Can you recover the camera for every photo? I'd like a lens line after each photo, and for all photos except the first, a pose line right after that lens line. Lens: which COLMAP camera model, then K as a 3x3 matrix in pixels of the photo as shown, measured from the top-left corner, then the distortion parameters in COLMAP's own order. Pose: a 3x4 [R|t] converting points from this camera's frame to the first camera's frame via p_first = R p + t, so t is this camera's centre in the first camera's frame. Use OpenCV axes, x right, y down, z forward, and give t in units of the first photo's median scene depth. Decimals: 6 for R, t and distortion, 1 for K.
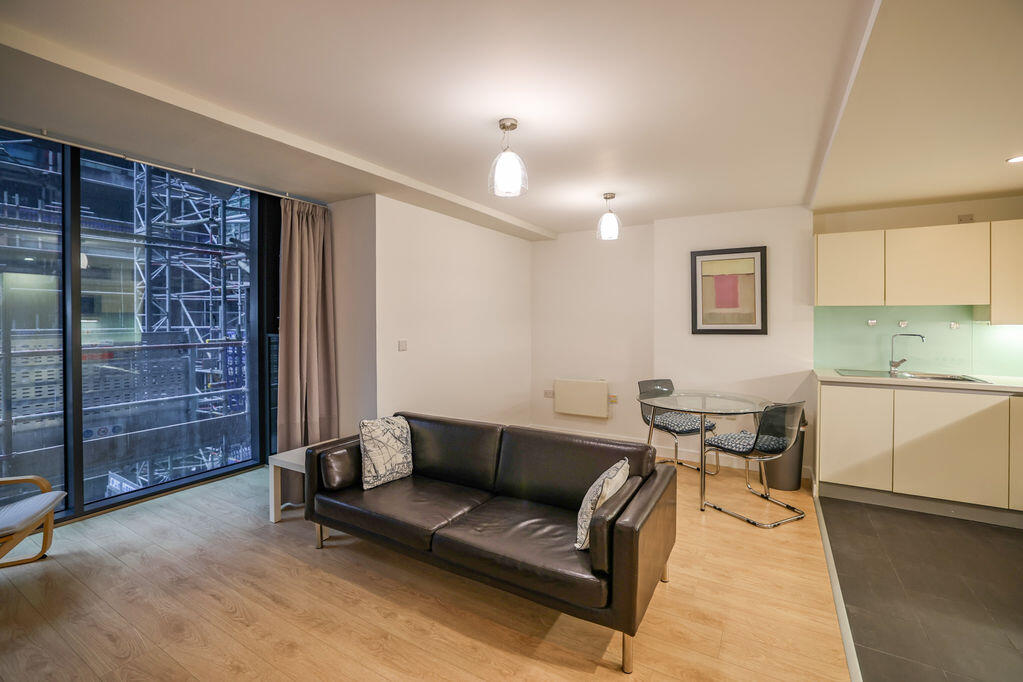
lens RADIAL K [[442.4, 0, 515.5], [0, 442.4, 327.5], [0, 0, 1]] dist [-0.051669, 0.021342]
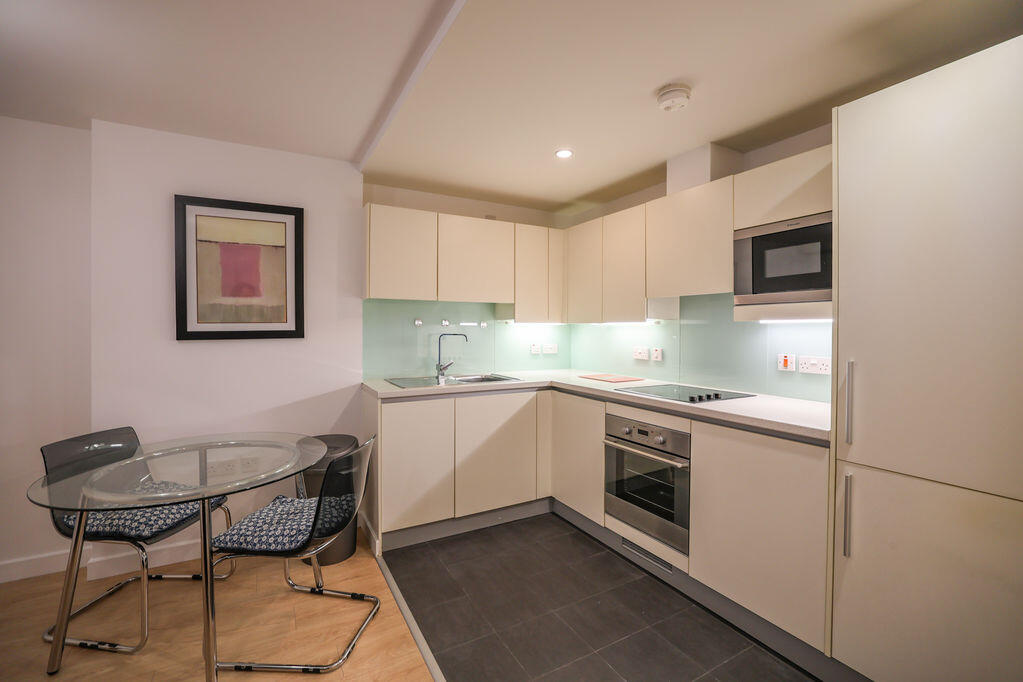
lens RADIAL K [[442.4, 0, 515.5], [0, 442.4, 327.5], [0, 0, 1]] dist [-0.051669, 0.021342]
pose [[0.497882, 0.000893, 0.867244, 0.154562], [0.012442, 0.999889, -0.008172, 0.010496], [-0.867156, 0.014859, 0.497816, 0.390227]]
